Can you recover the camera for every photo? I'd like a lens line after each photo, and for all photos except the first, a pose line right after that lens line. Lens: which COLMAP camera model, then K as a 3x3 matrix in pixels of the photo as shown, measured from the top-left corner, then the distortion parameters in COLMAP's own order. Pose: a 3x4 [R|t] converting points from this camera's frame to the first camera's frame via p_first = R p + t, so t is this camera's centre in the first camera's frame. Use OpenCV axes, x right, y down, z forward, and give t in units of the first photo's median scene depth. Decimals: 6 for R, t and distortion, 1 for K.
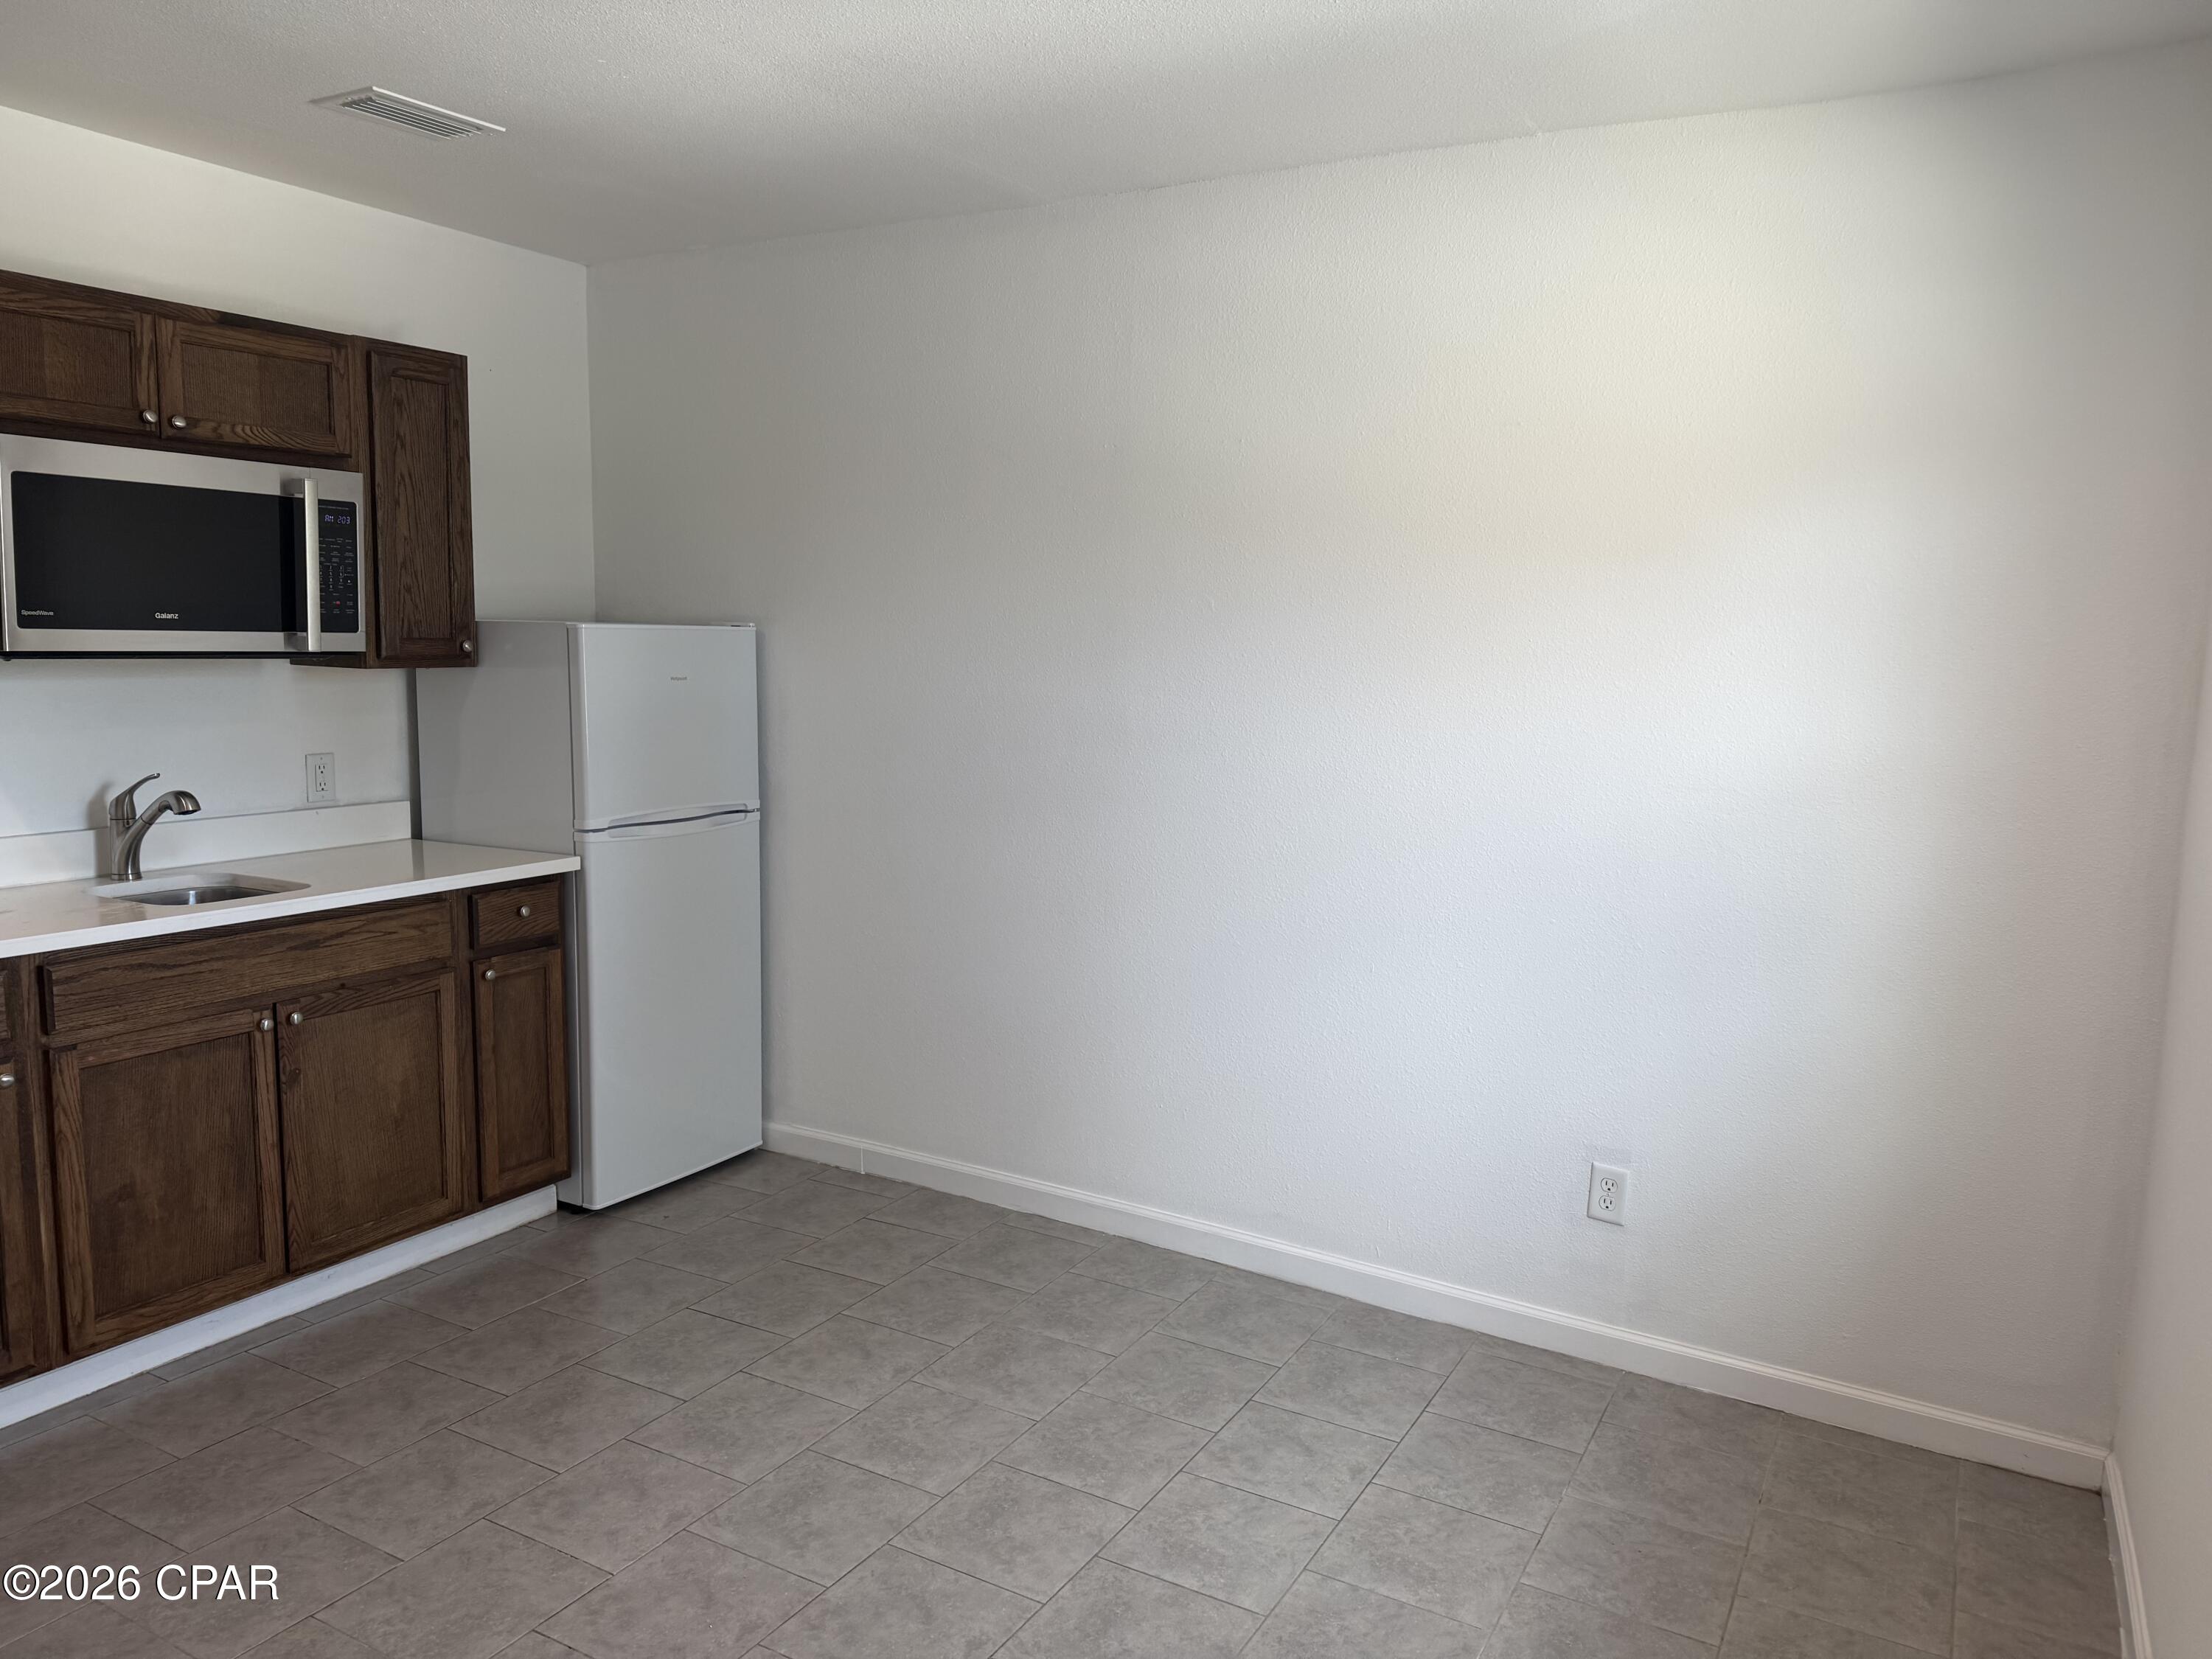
lens RADIAL K [[1556.5, 0, 1106.0], [0, 1556.5, 829.5], [0, 0, 1]] dist [0.123961, -0.168713]
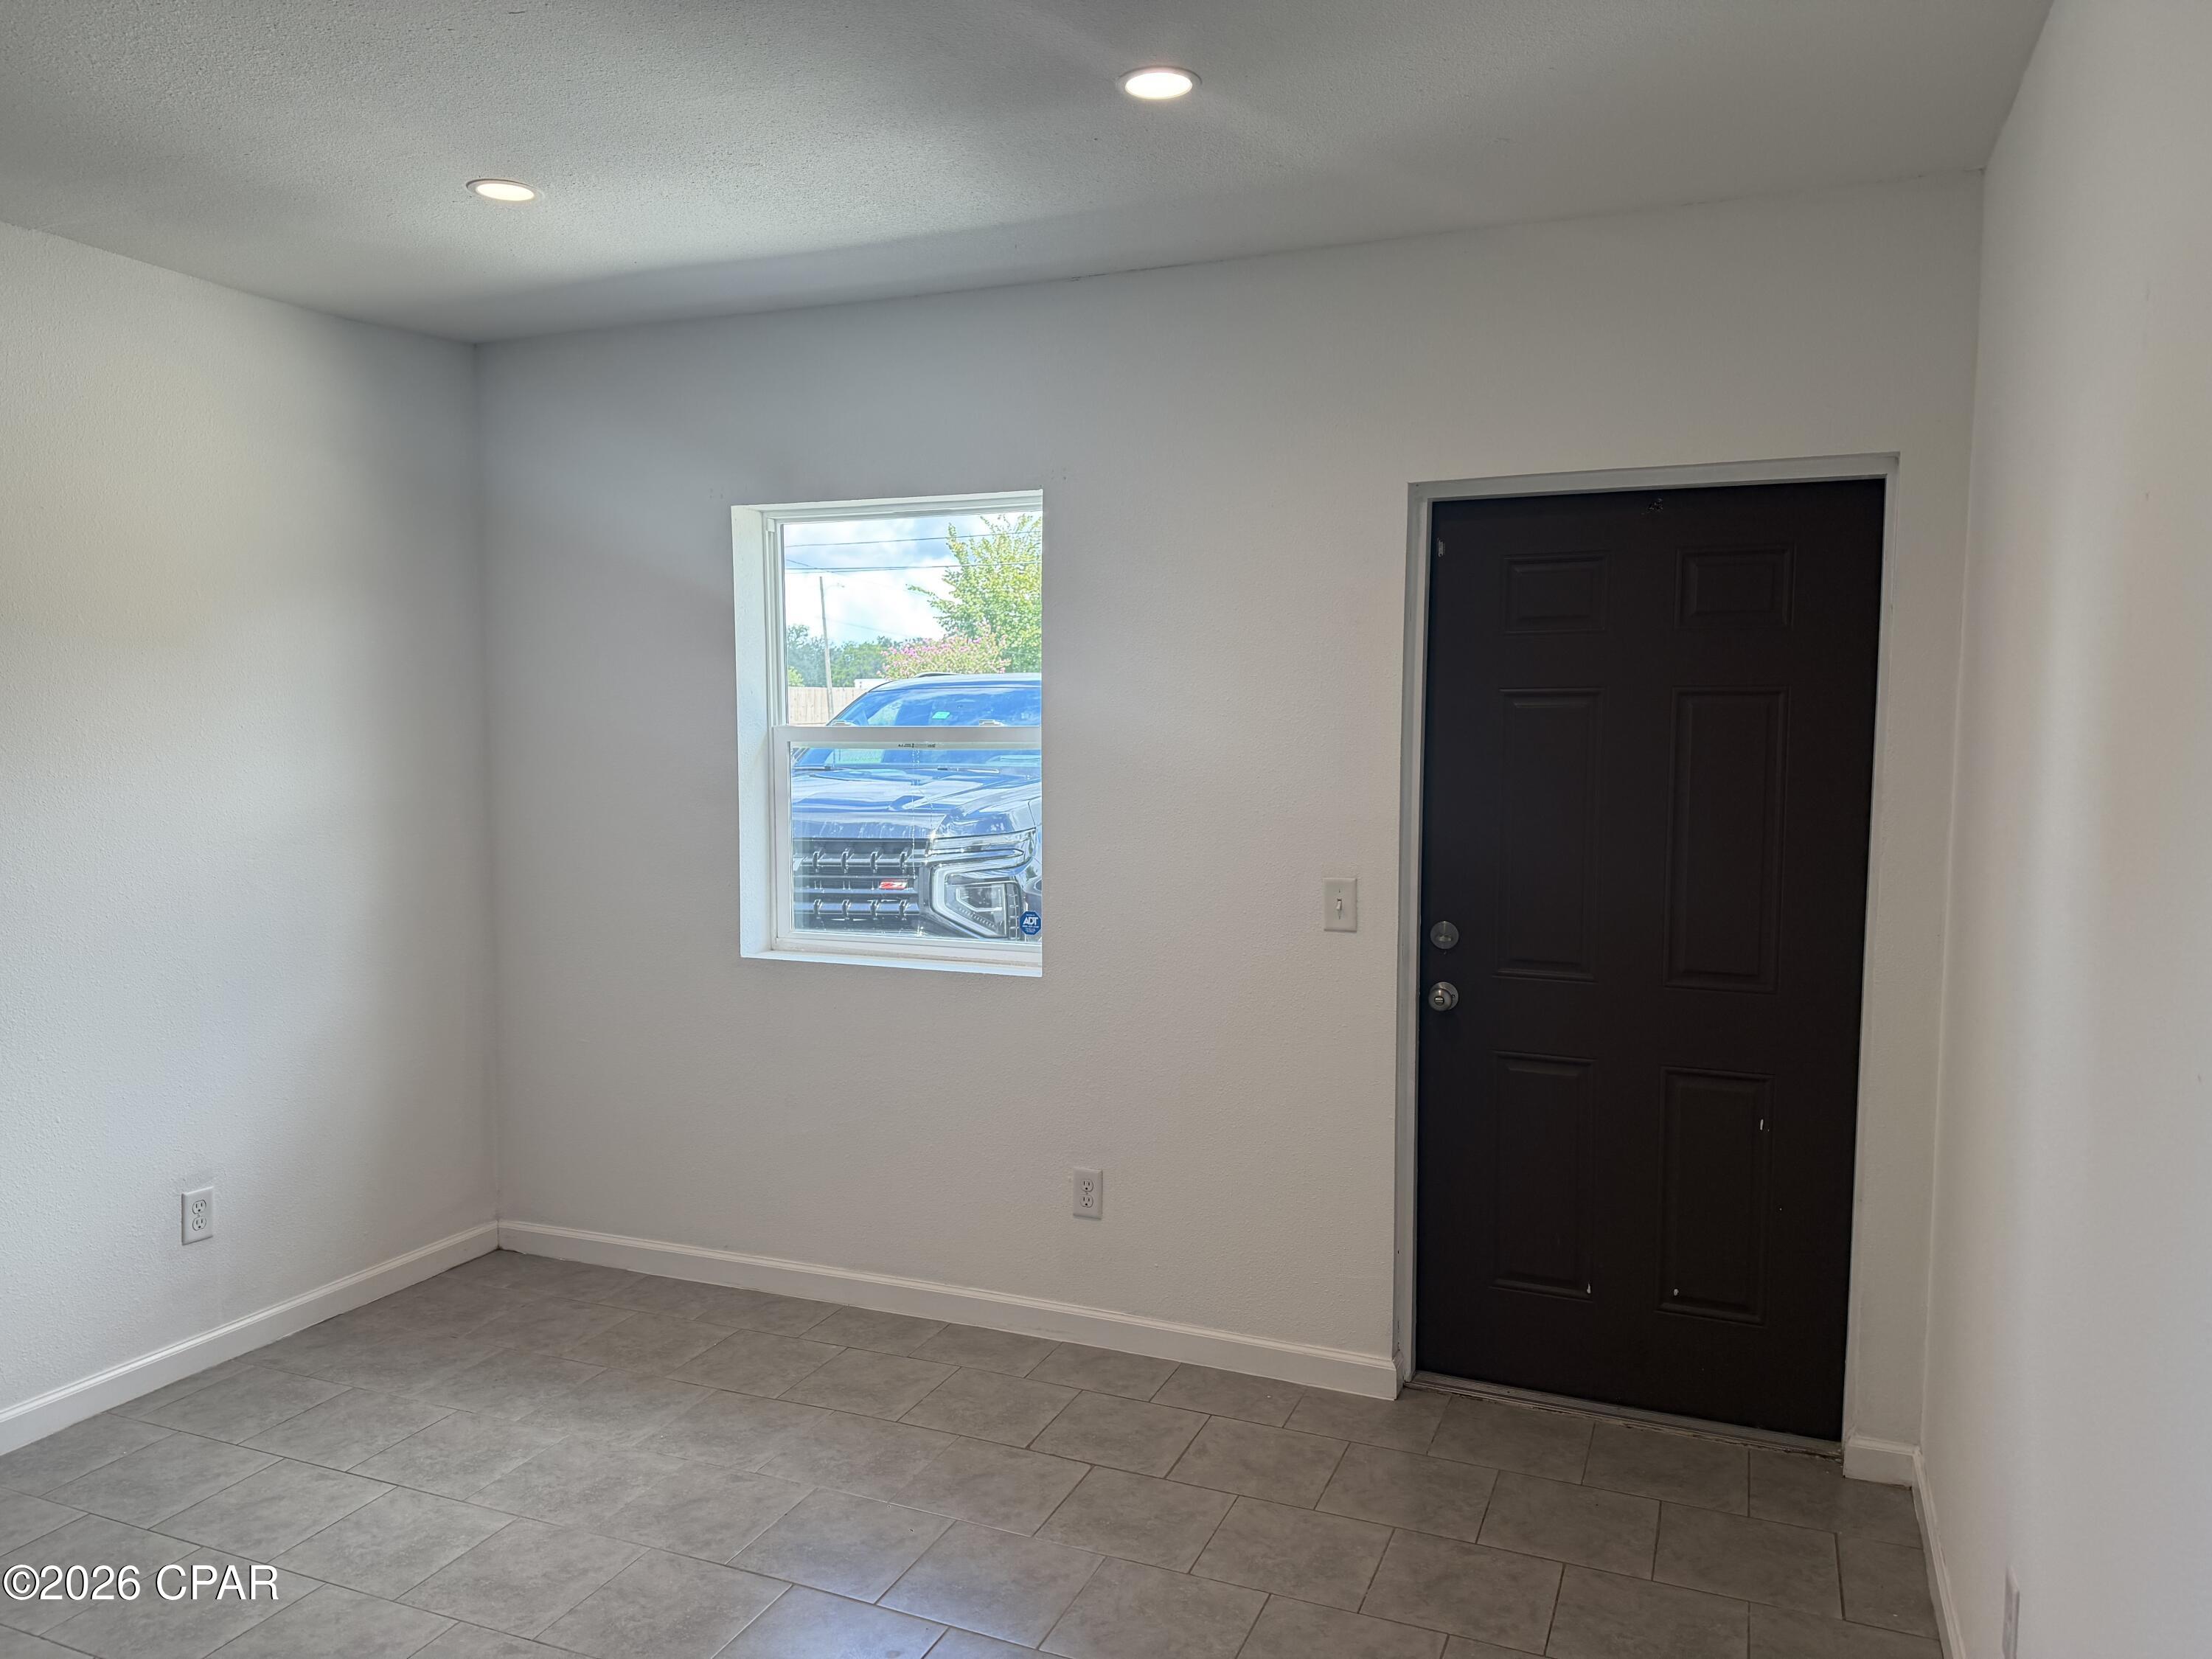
lens RADIAL K [[1556.5, 0, 1106.0], [0, 1556.5, 829.5], [0, 0, 1]] dist [0.123961, -0.168713]
pose [[-0.124232, -0.102950, 0.986898, -0.931858], [0.122126, 0.985454, 0.118173, -0.100362], [-0.984709, 0.135207, -0.109852, 0.513236]]
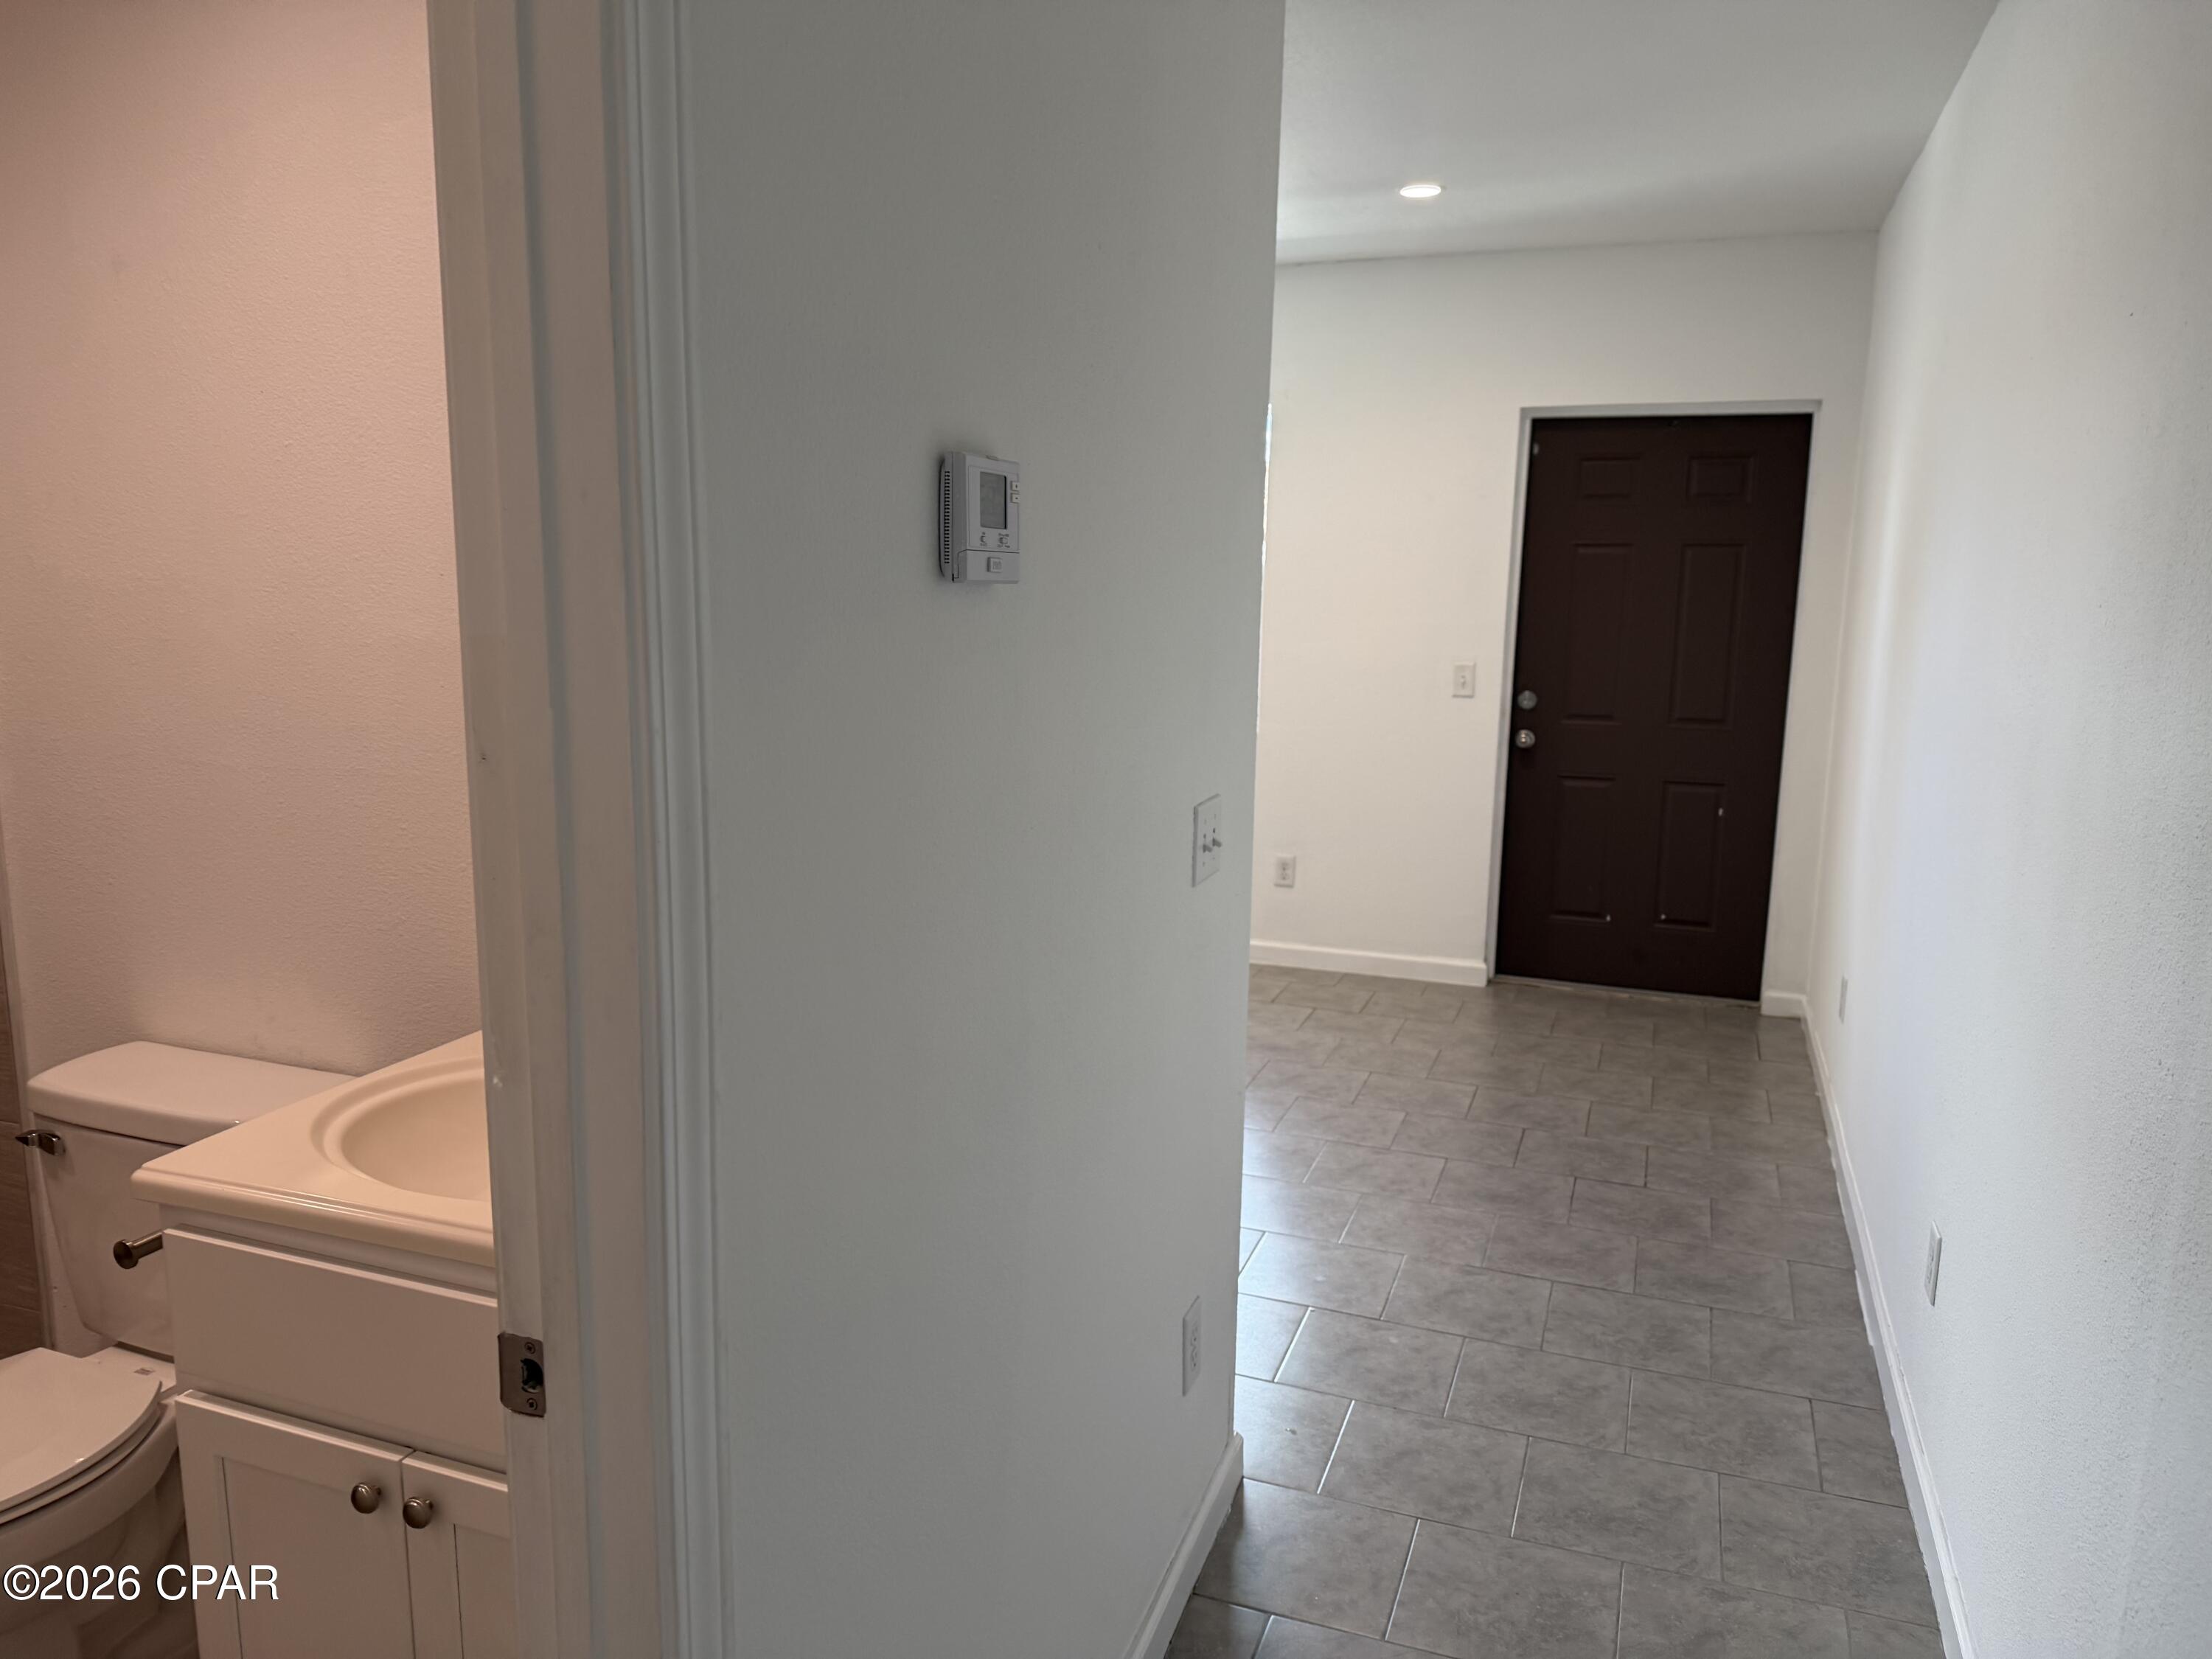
lens RADIAL K [[1556.5, 0, 1106.0], [0, 1556.5, 829.5], [0, 0, 1]] dist [0.123961, -0.168713]
pose [[-0.157474, -0.183667, 0.970293, -1.639407], [0.108376, 0.973403, 0.201845, -0.136597], [-0.981558, 0.136941, -0.133381, 0.948611]]
